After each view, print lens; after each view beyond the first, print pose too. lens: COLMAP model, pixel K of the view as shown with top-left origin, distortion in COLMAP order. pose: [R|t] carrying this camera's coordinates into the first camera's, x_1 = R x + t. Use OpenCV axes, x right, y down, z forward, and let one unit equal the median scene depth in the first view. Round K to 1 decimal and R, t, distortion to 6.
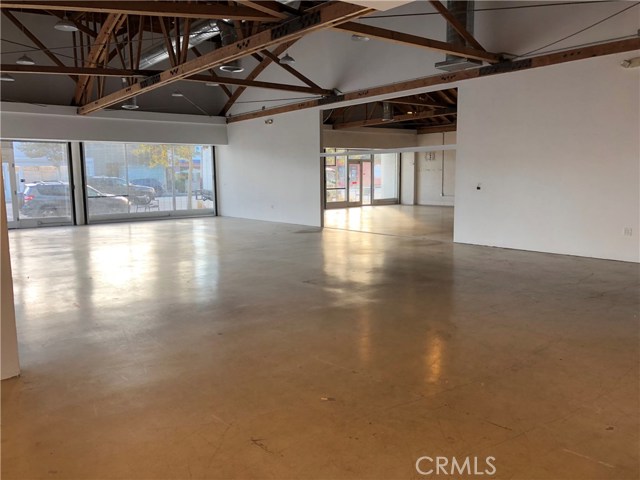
lens RADIAL K [[533.6, 0, 318.6], [0, 533.6, 237.7], [0, 0, 1]] dist [0.028965, -0.009131]
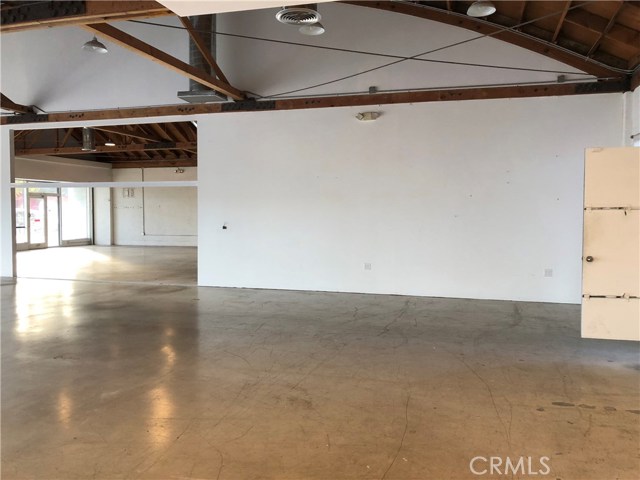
lens RADIAL K [[533.6, 0, 318.6], [0, 533.6, 237.7], [0, 0, 1]] dist [0.028965, -0.009131]
pose [[0.822260, -0.015983, 0.568887, -0.070684], [0.056159, 0.997006, -0.053160, -0.009814], [-0.566334, 0.075659, 0.820696, 0.085431]]
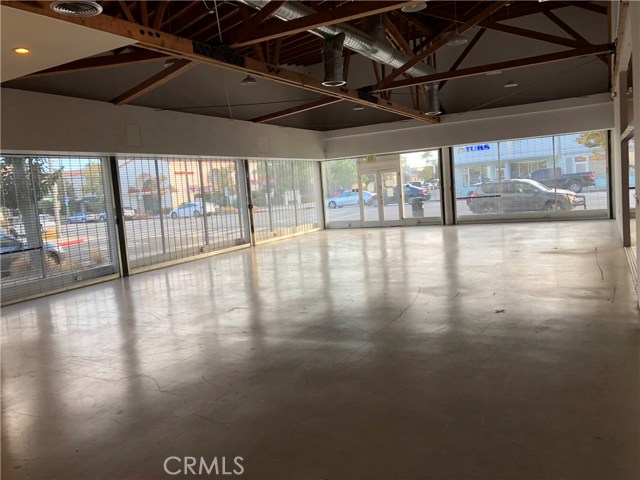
lens RADIAL K [[526.9, 0, 314.5], [0, 526.9, 235.9], [0, 0, 1]] dist [0.039580, -0.042175]
pose [[0.387969, 0.064947, -0.919381, 0.434627], [-0.040558, 0.997751, 0.053368, -0.048640], [0.920780, 0.016583, 0.389730, 0.354131]]
